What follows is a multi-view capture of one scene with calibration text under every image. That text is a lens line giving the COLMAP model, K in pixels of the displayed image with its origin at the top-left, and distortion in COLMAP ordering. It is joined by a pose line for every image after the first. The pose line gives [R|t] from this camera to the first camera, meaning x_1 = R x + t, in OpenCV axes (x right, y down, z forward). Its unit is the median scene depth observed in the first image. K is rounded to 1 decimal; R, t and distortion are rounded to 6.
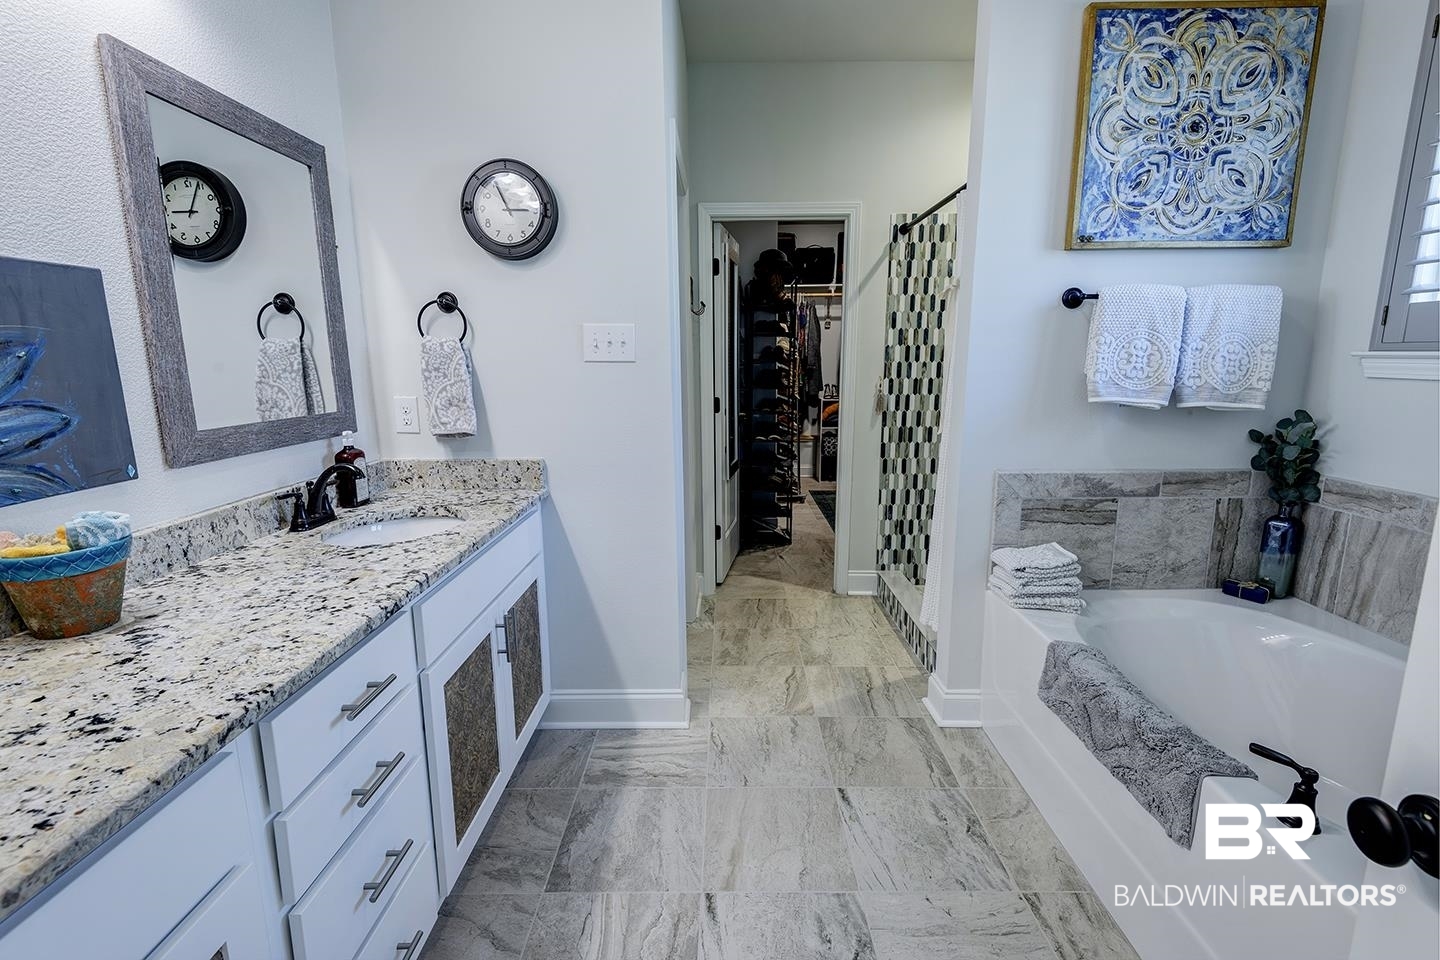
lens RADIAL K [[654.3, 0, 724.2], [0, 654.3, 488.6], [0, 0, 1]] dist [0.012098, -0.008023]
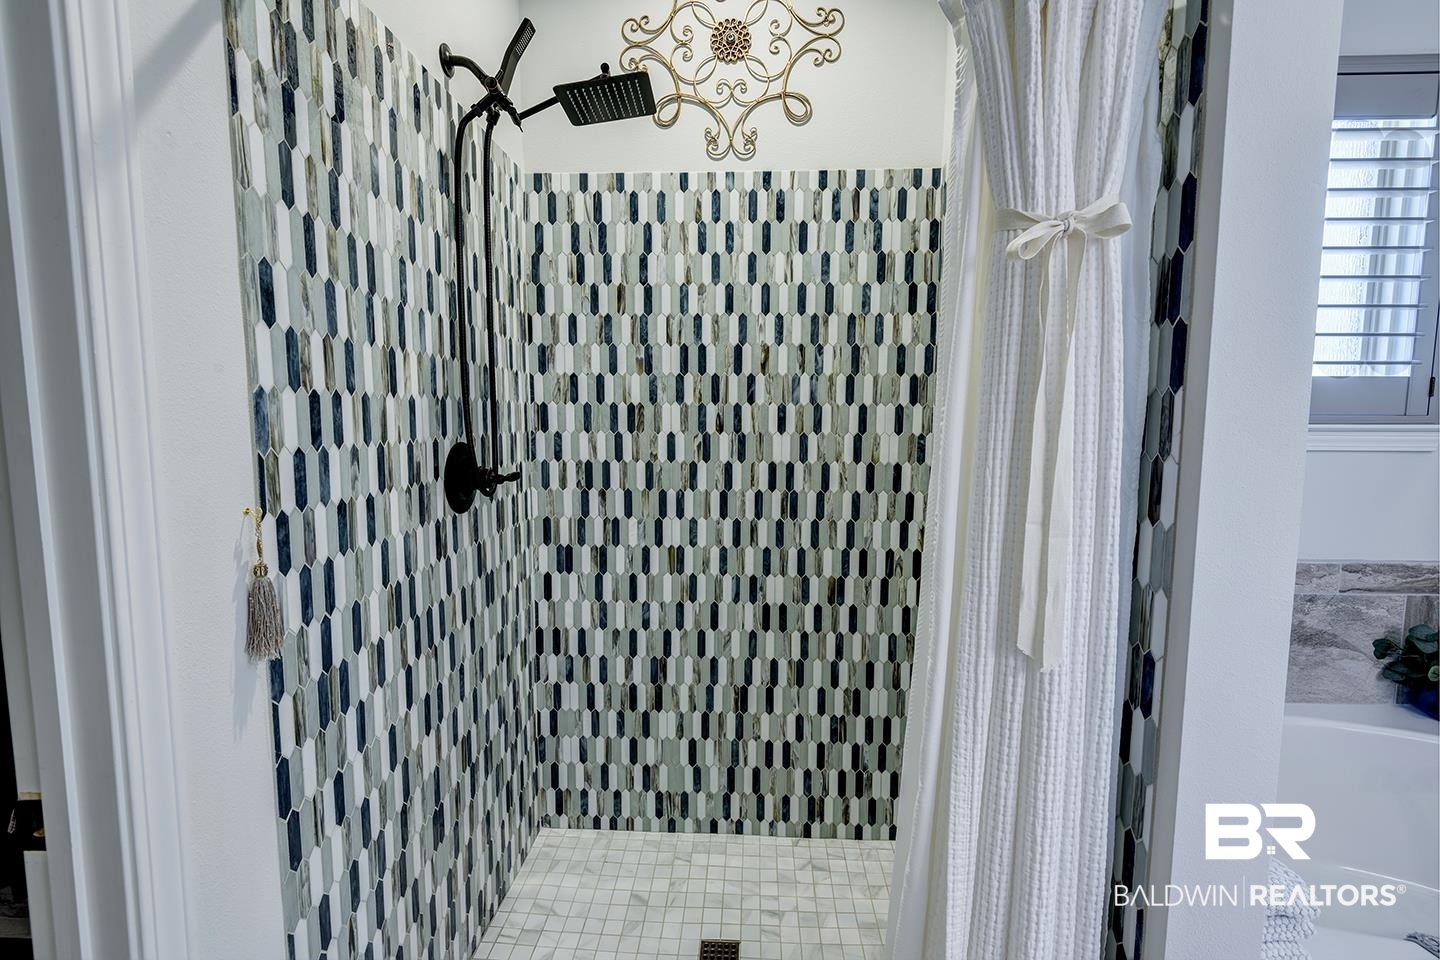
lens RADIAL K [[654.3, 0, 720.1], [0, 654.3, 478.1], [0, 0, 1]] dist [0.012098, -0.008023]
pose [[0.037637, -0.087563, 0.995448, 0.003029], [0.194639, 0.977717, 0.078644, -0.263076], [-0.980153, 0.190793, 0.053842, 1.269740]]
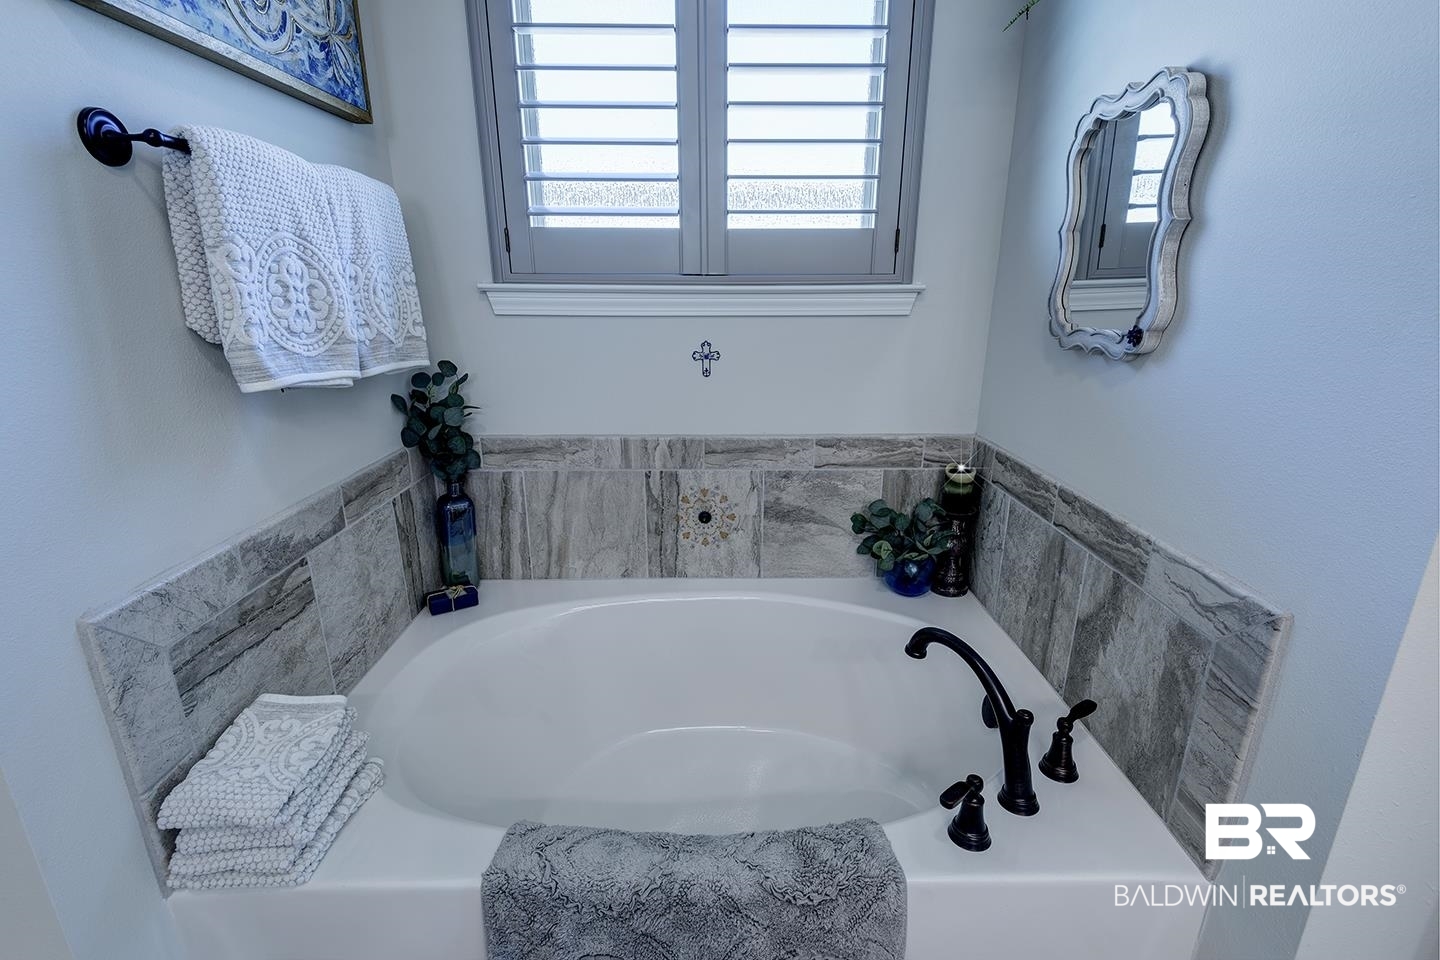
lens RADIAL K [[654.3, 0, 727.0], [0, 654.3, 478.6], [0, 0, 1]] dist [0.012098, -0.008023]
pose [[-0.017291, -0.281465, 0.959416, 0.089325], [0.197569, 0.939678, 0.279235, -0.128292], [-0.980137, 0.194379, 0.039360, 0.623217]]
